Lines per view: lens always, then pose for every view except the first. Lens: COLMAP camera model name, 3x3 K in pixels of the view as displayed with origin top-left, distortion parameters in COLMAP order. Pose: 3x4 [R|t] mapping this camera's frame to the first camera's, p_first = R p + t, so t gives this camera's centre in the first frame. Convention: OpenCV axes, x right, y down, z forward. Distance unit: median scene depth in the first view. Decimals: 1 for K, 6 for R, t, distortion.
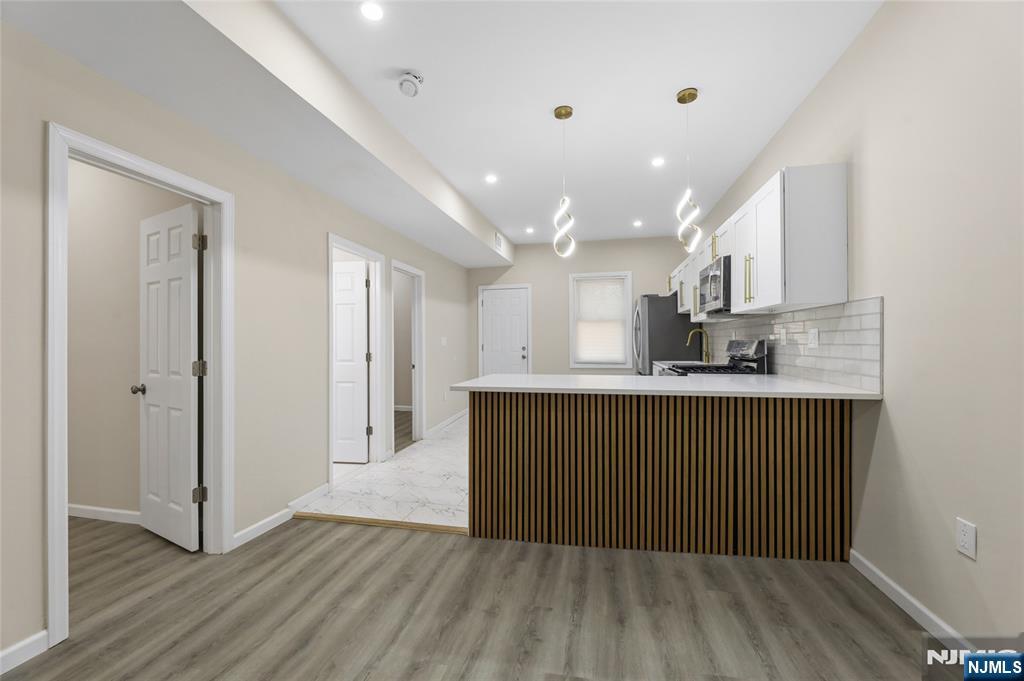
lens RADIAL K [[427.4, 0, 508.5], [0, 427.4, 337.5], [0, 0, 1]] dist [-0.000378, -0.000287]
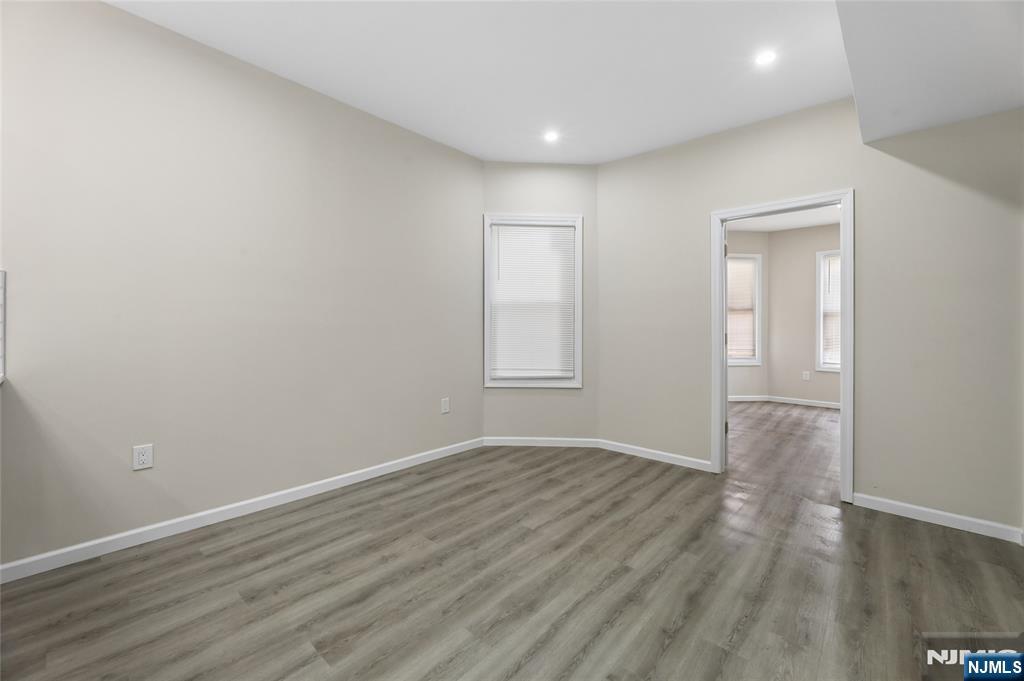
lens RADIAL K [[416.8, 0, 514.9], [0, 416.8, 329.3], [0, 0, 1]] dist [-0.000398, -0.000260]
pose [[-0.871086, 0.001718, 0.491127, -0.367275], [-0.007852, 0.999817, -0.017424, 0.025775], [-0.491068, -0.019034, -0.870913, 0.821925]]
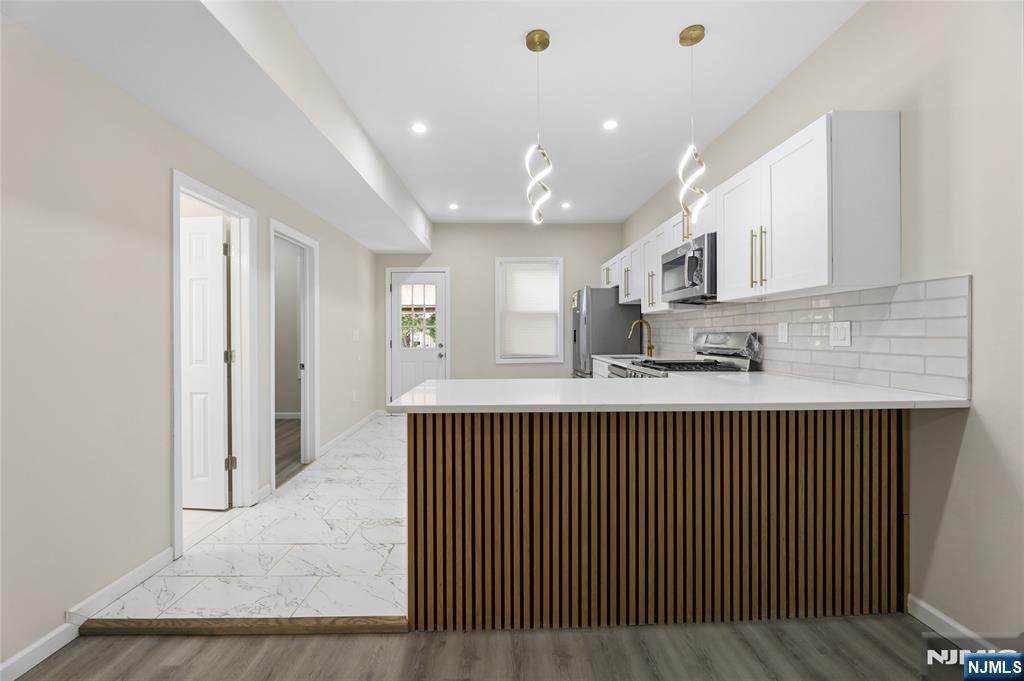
lens RADIAL K [[427.4, 0, 508.5], [0, 427.4, 337.5], [0, 0, 1]] dist [-0.000378, -0.000287]
pose [[0.970684, -0.001536, 0.240354, -0.084090], [-0.002242, 0.999878, 0.015444, 0.002414], [-0.240348, -0.015530, 0.970563, 0.299397]]
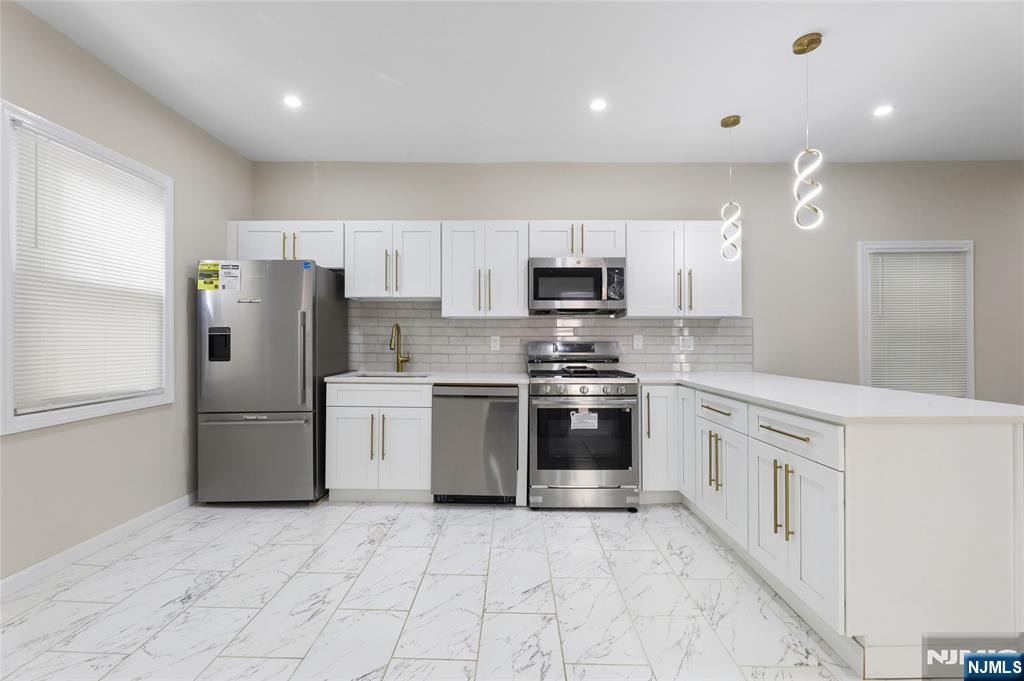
lens RADIAL K [[424.7, 0, 512.0], [0, 424.7, 340.5], [0, 0, 1]] dist [-0.002296, -0.000170]
pose [[-0.215016, 0.005986, 0.976592, -0.440992], [-0.009622, 0.999920, -0.008247, 0.013191], [-0.976563, -0.011170, -0.214941, 1.589469]]
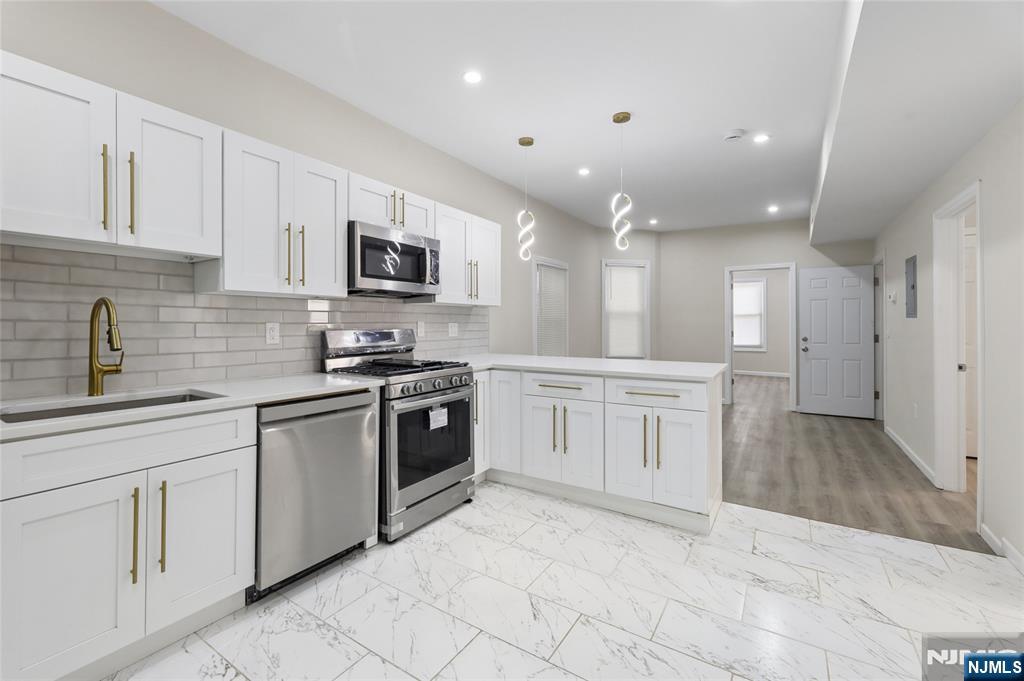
lens RADIAL K [[435.1, 0, 510.2], [0, 435.1, 320.2], [0, 0, 1]] dist [0.000287, 0.000143]
pose [[-0.939679, 0.007415, 0.341976, 0.023902], [0.001052, 0.999823, -0.018788, 0.003116], [-0.342055, -0.017295, -0.939521, 2.000309]]
